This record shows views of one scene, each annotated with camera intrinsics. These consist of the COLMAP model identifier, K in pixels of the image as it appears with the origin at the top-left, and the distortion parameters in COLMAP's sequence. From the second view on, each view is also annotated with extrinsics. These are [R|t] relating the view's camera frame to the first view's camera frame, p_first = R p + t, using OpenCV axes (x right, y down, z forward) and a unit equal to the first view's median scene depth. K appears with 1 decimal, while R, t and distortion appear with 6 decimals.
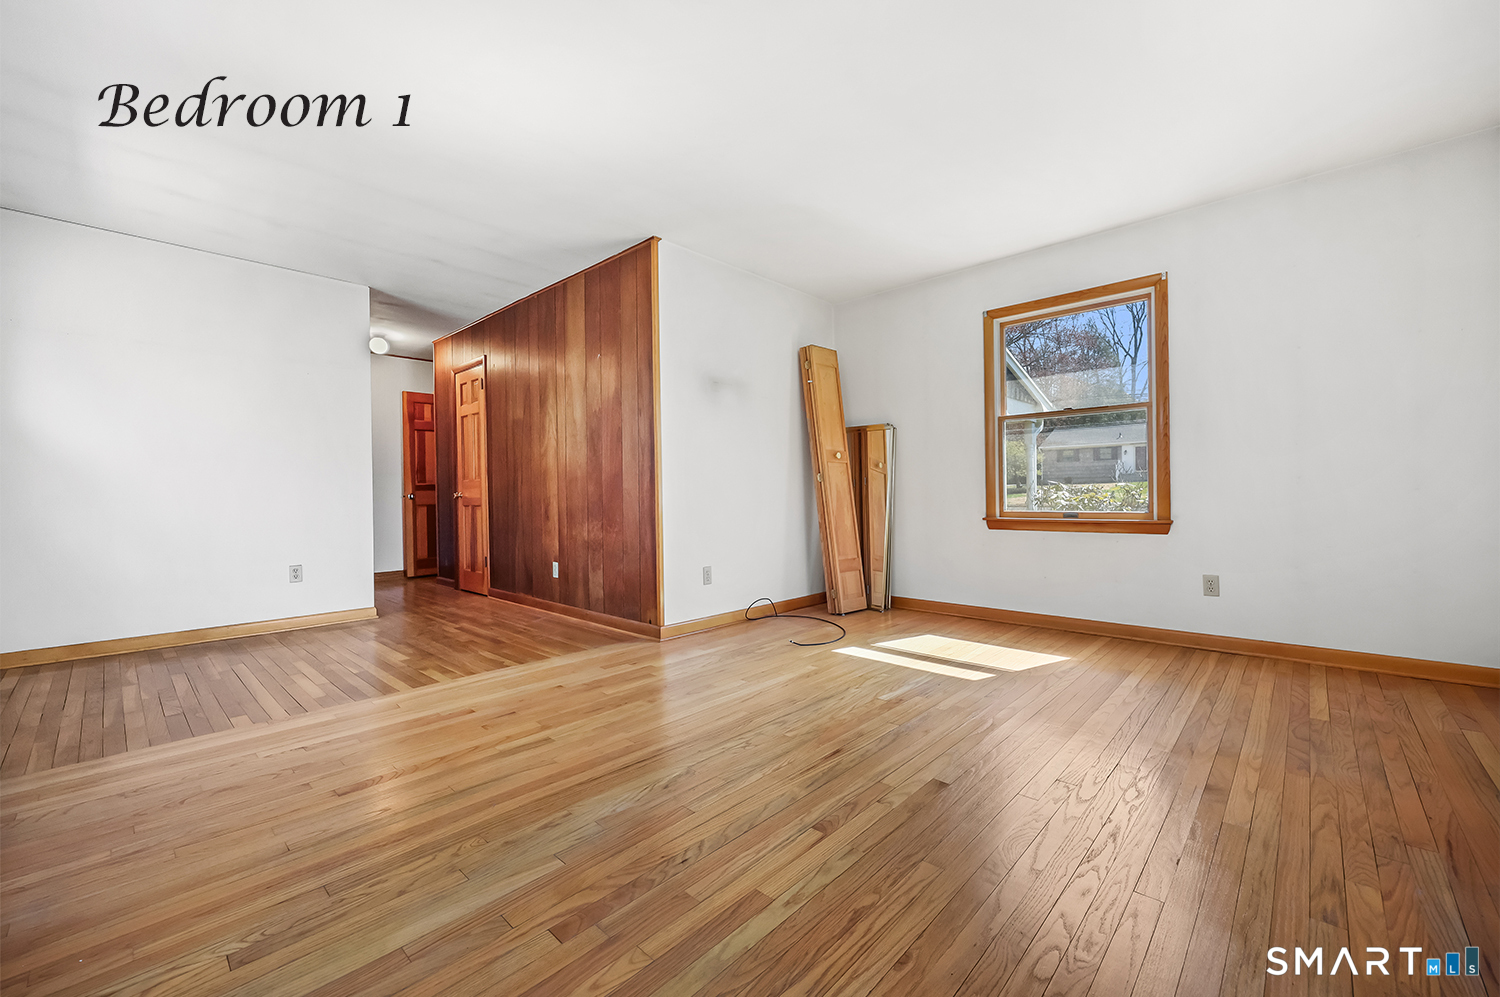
lens RADIAL K [[603.1, 0, 757.4], [0, 603.1, 497.0], [0, 0, 1]] dist [0.003636, -0.000463]
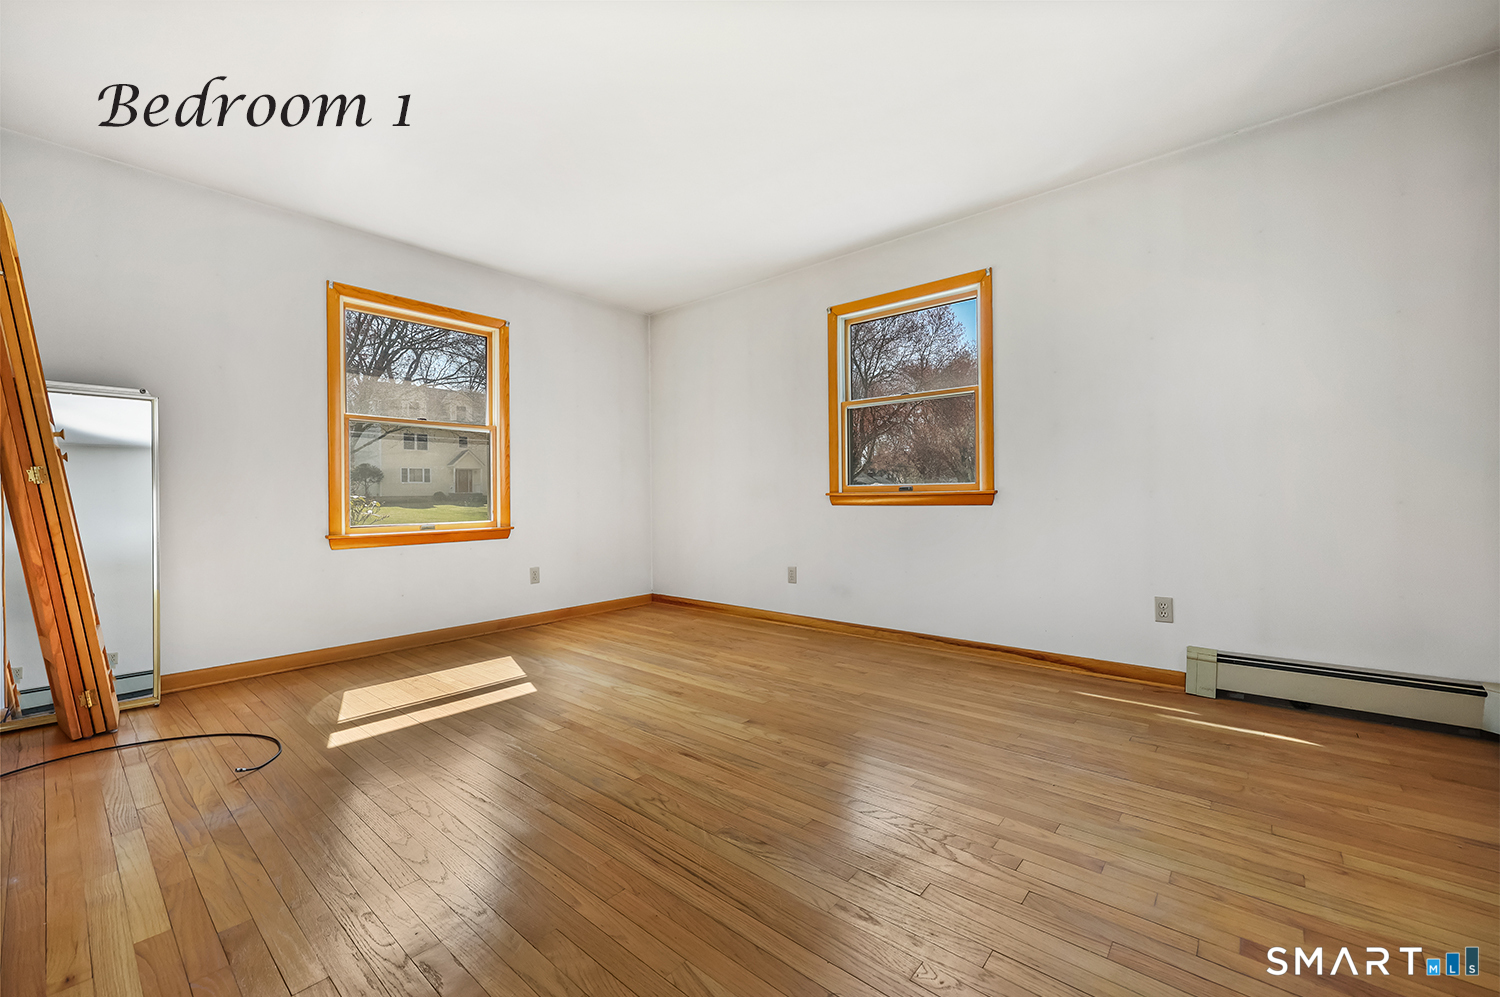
lens RADIAL K [[603.1, 0, 754.5], [0, 603.1, 496.7], [0, 0, 1]] dist [0.003636, -0.000463]
pose [[-0.051615, 0.012658, 0.998587, -0.644510], [0.014427, 0.999825, -0.011928, -0.001045], [-0.998563, 0.013791, -0.051789, 0.665831]]
